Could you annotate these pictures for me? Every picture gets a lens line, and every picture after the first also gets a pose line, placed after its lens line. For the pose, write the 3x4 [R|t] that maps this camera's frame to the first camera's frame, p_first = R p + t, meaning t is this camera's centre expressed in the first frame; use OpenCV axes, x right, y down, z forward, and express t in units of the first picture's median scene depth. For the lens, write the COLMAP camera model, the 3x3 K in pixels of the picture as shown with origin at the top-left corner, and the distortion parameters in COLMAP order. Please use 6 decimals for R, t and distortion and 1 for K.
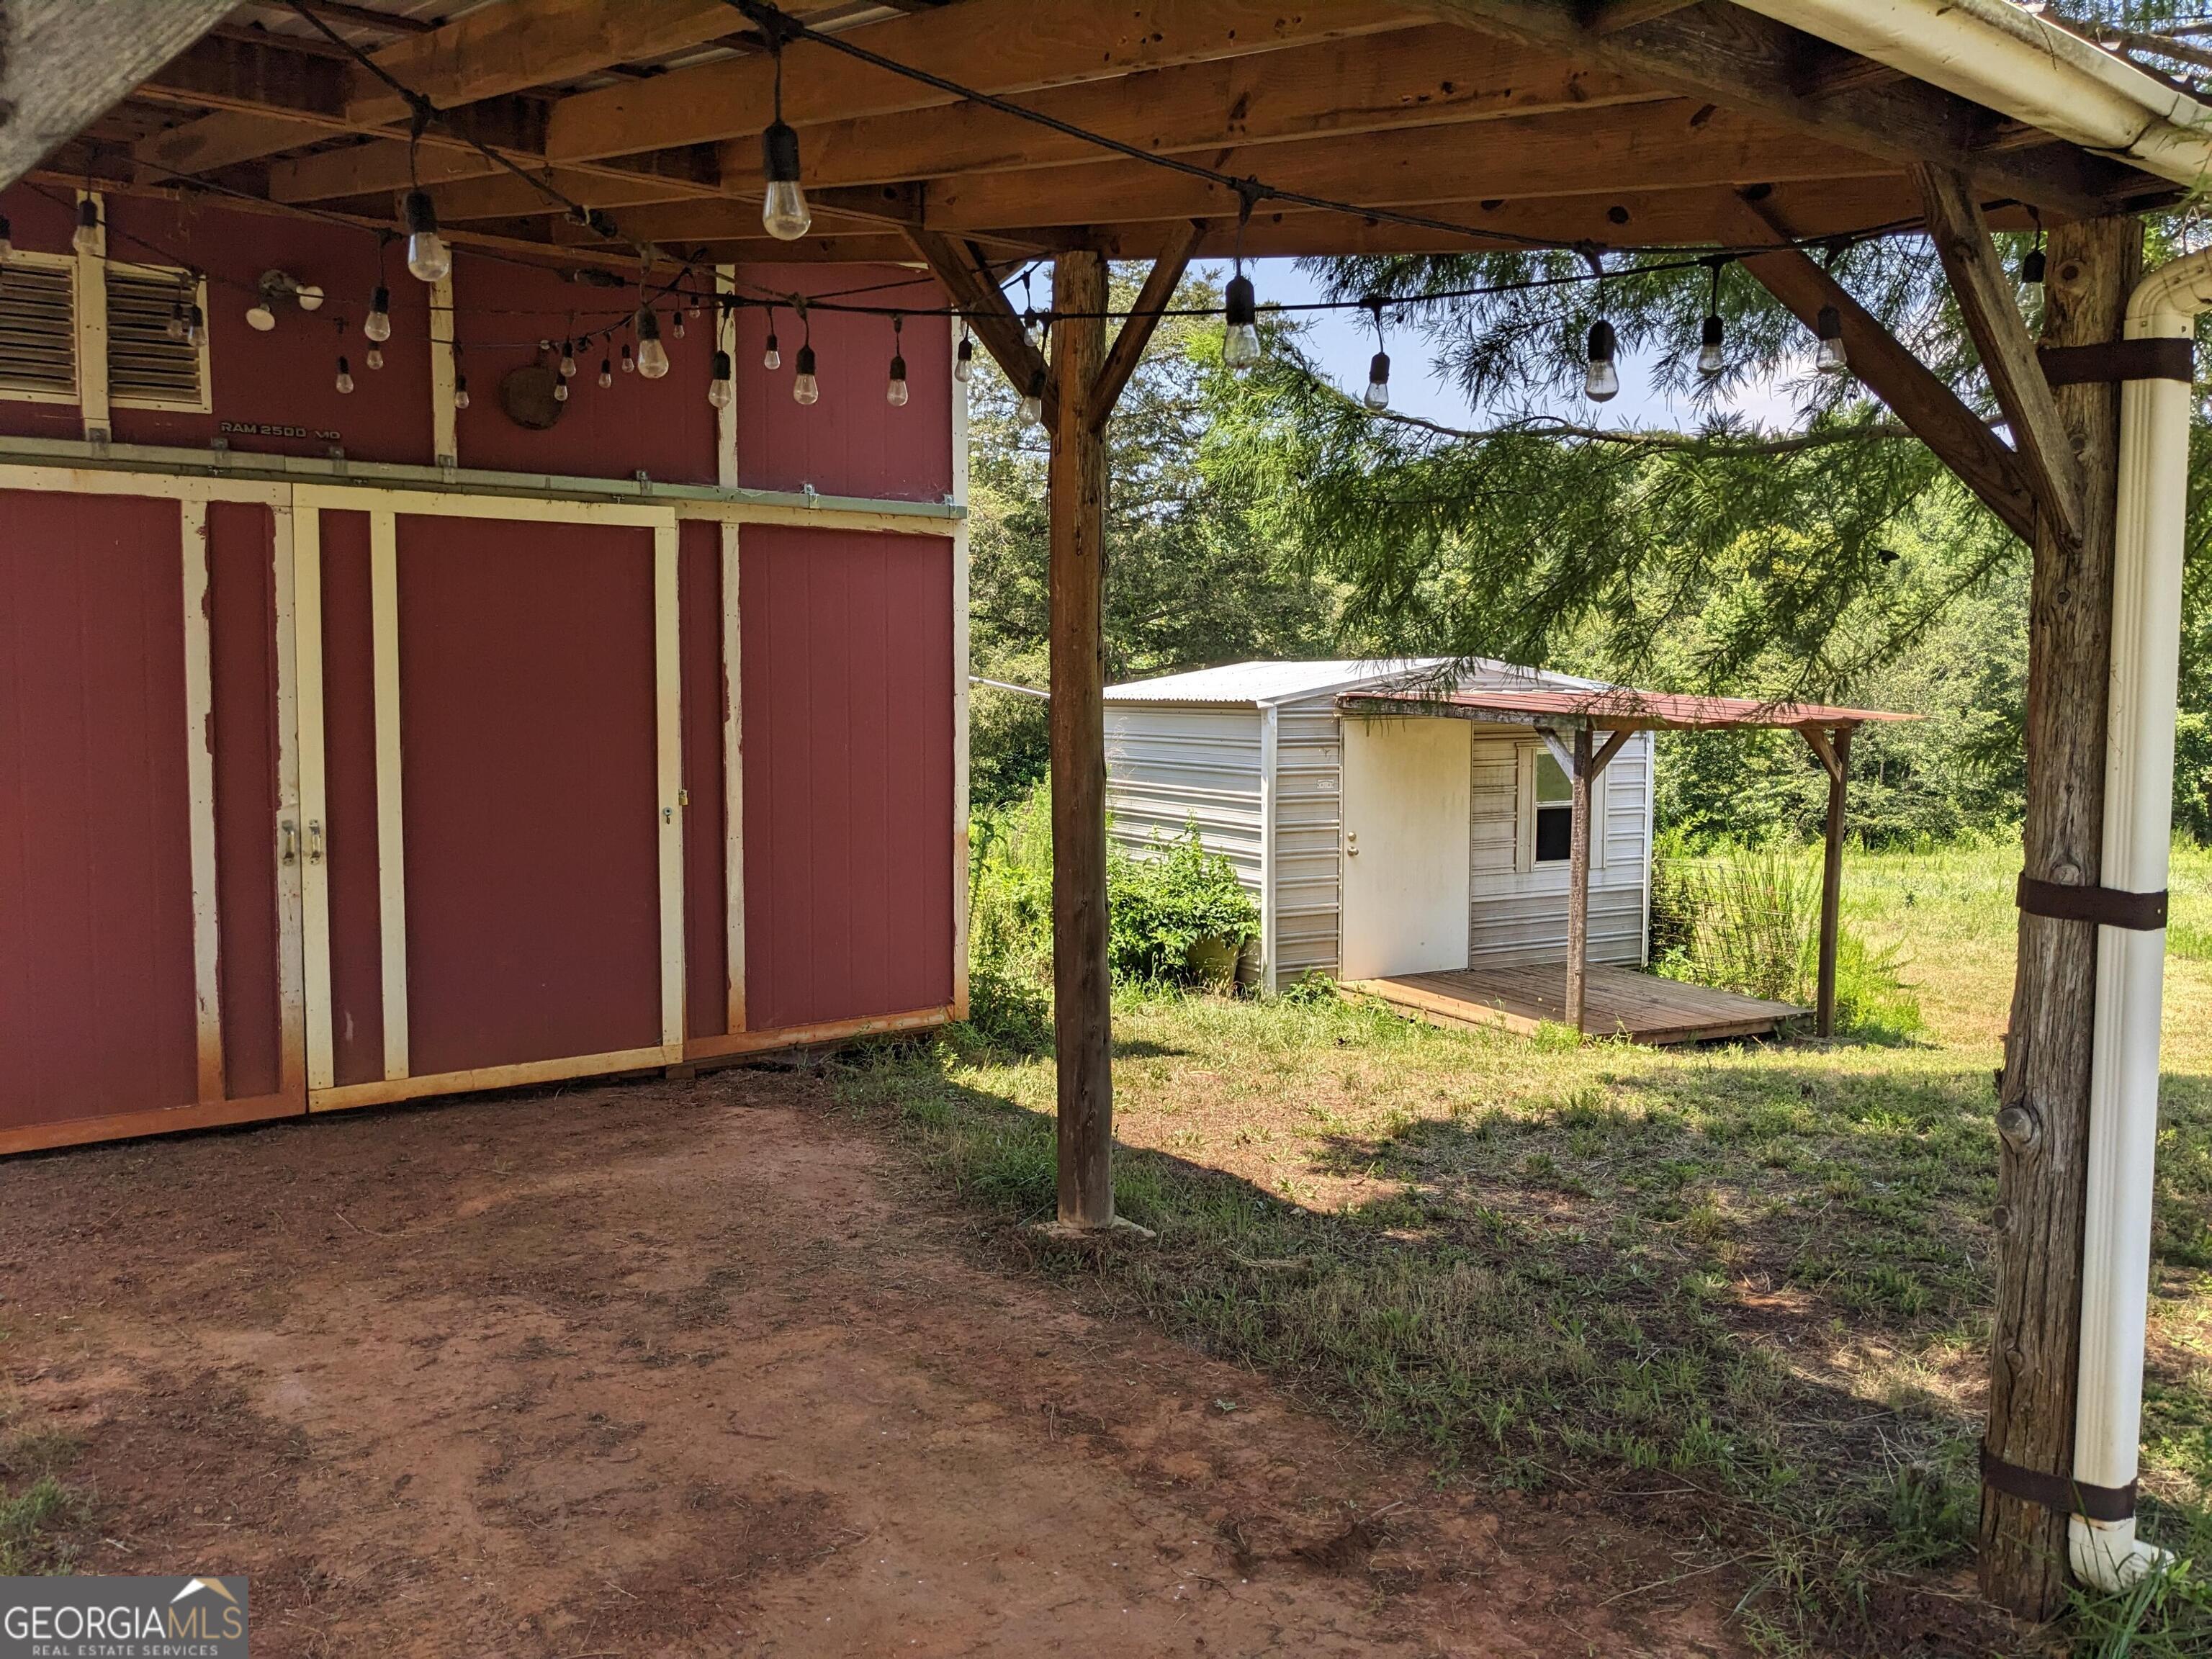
lens RADIAL K [[1739.3, 0, 1108.8], [0, 1739.3, 830.8], [0, 0, 1]] dist [0.021585, -0.036993]
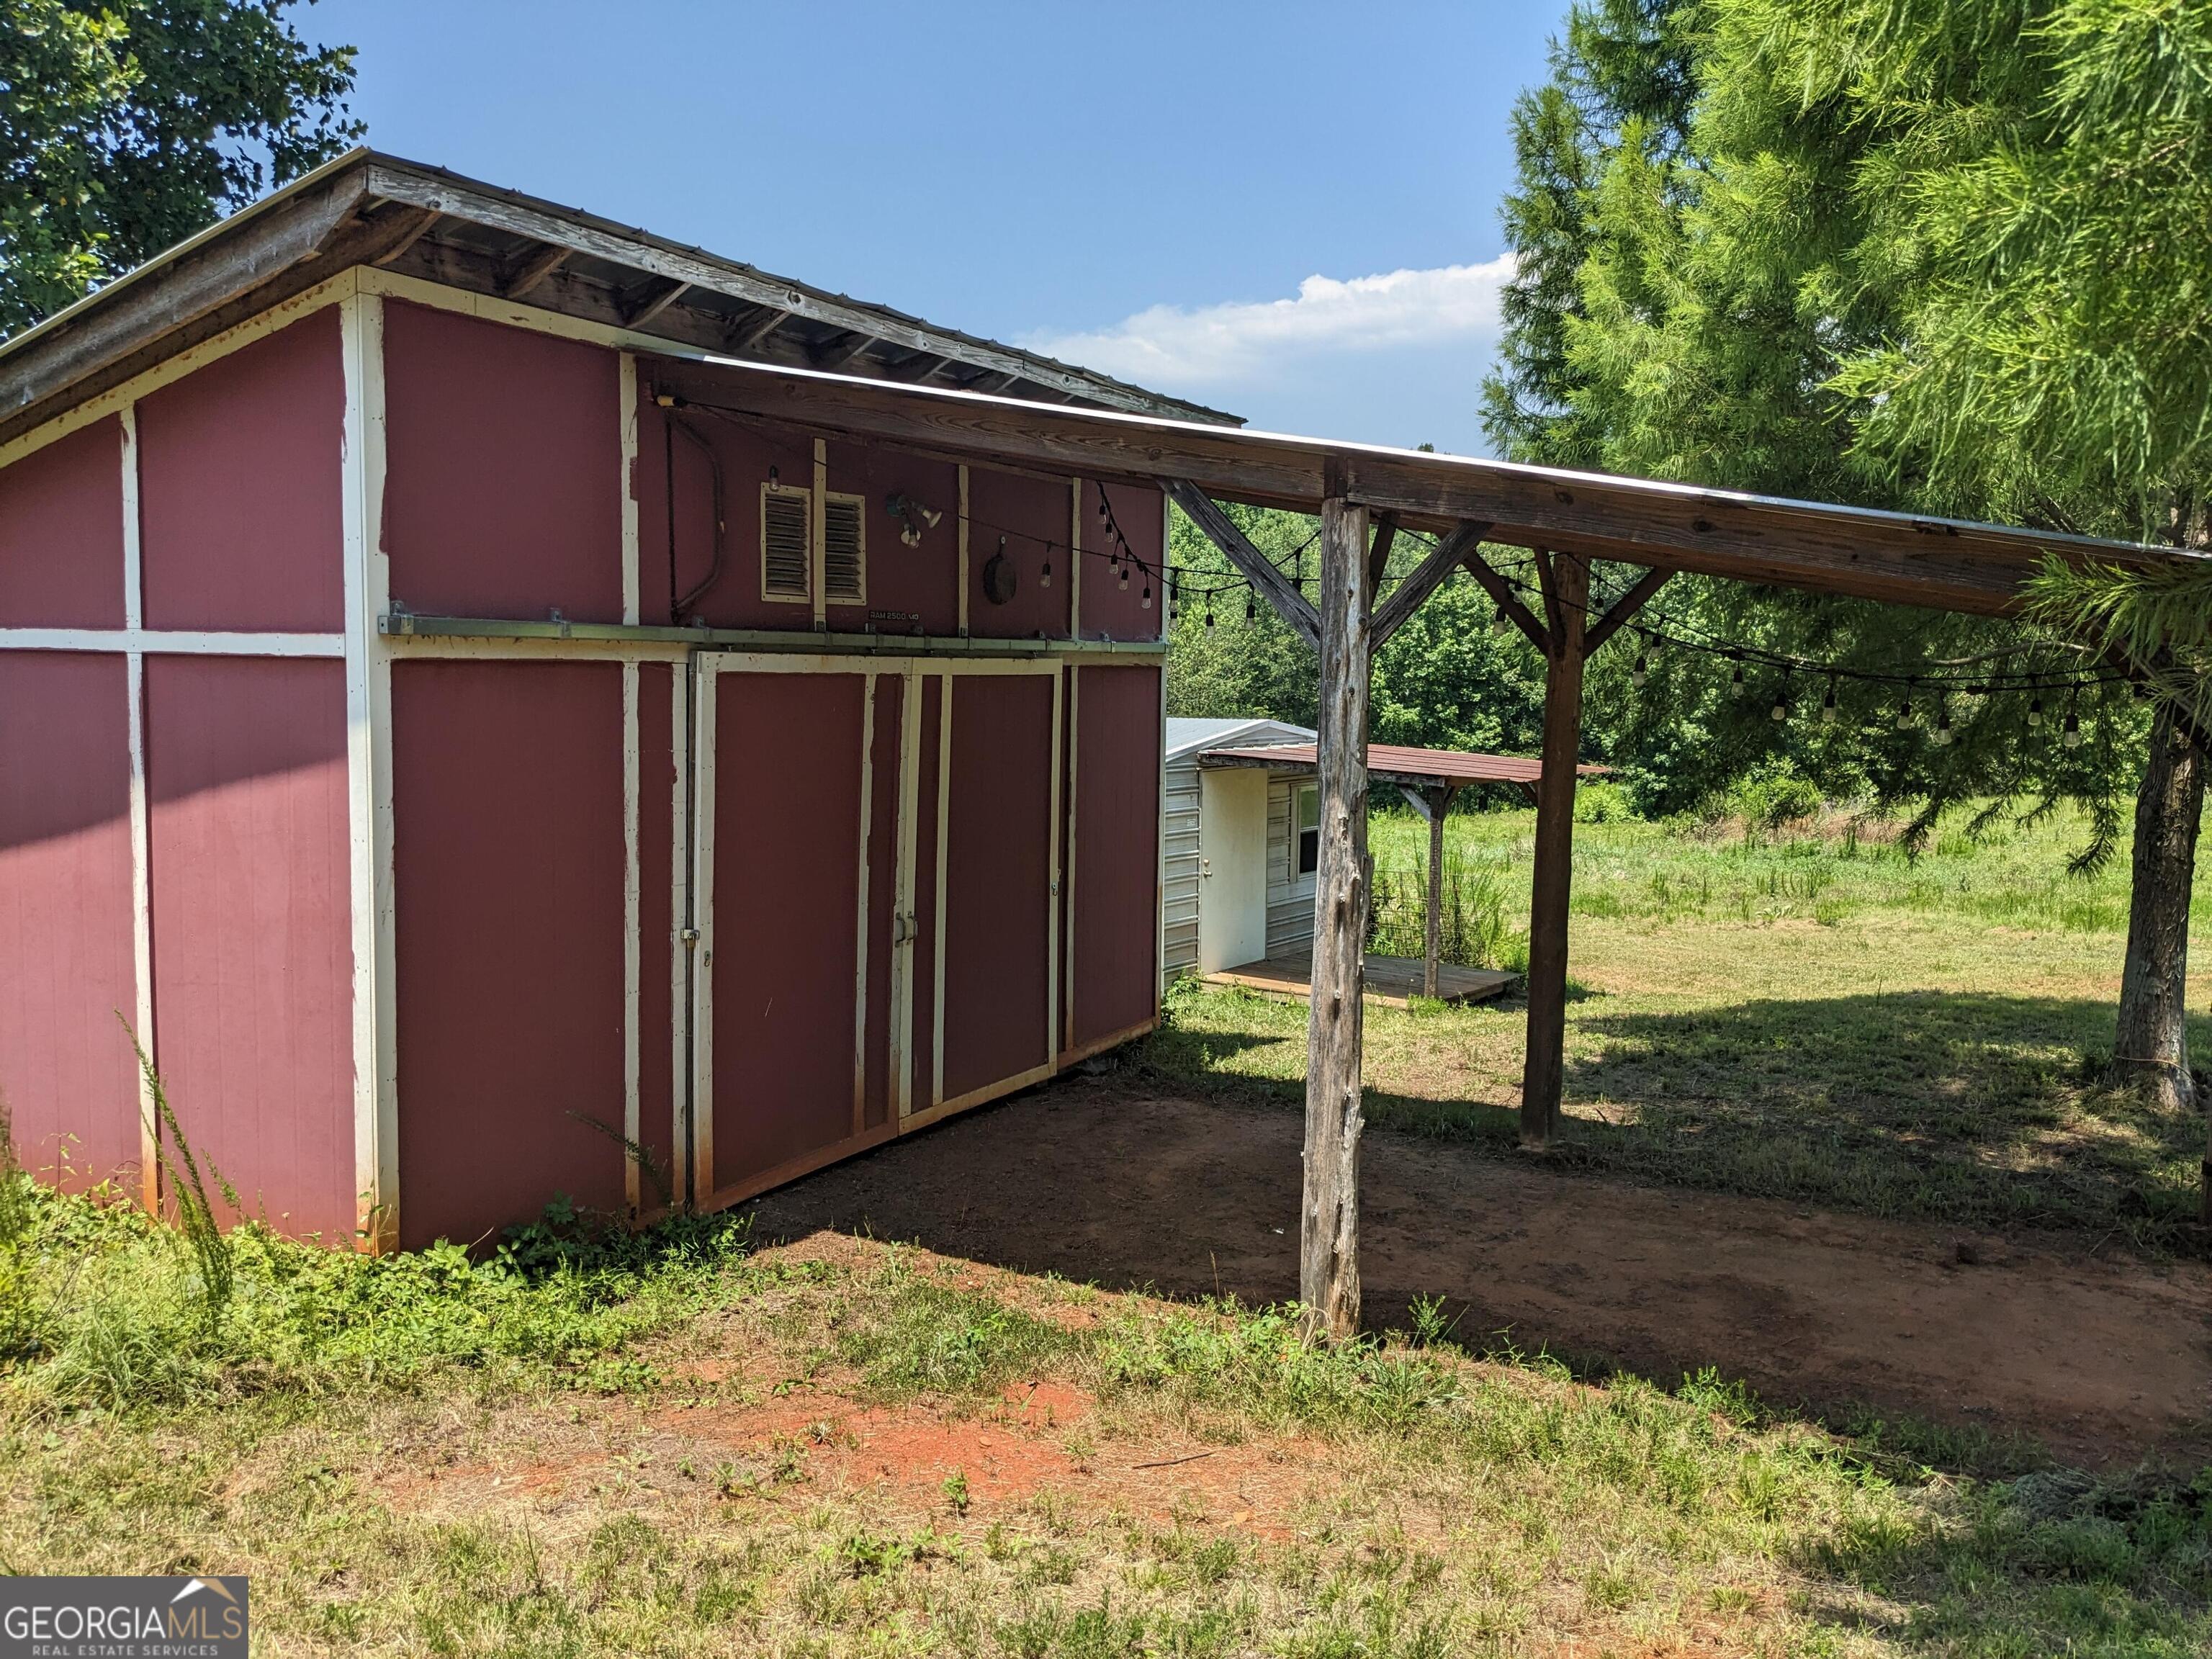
lens RADIAL K [[1739.3, 0, 1095.4], [0, 1739.3, 823.0], [0, 0, 1]] dist [0.021585, -0.036993]
pose [[0.908676, -0.031166, 0.416338, -0.942544], [0.027578, 0.999513, 0.014629, -0.094734], [-0.416591, -0.001811, 0.909092, -0.263580]]
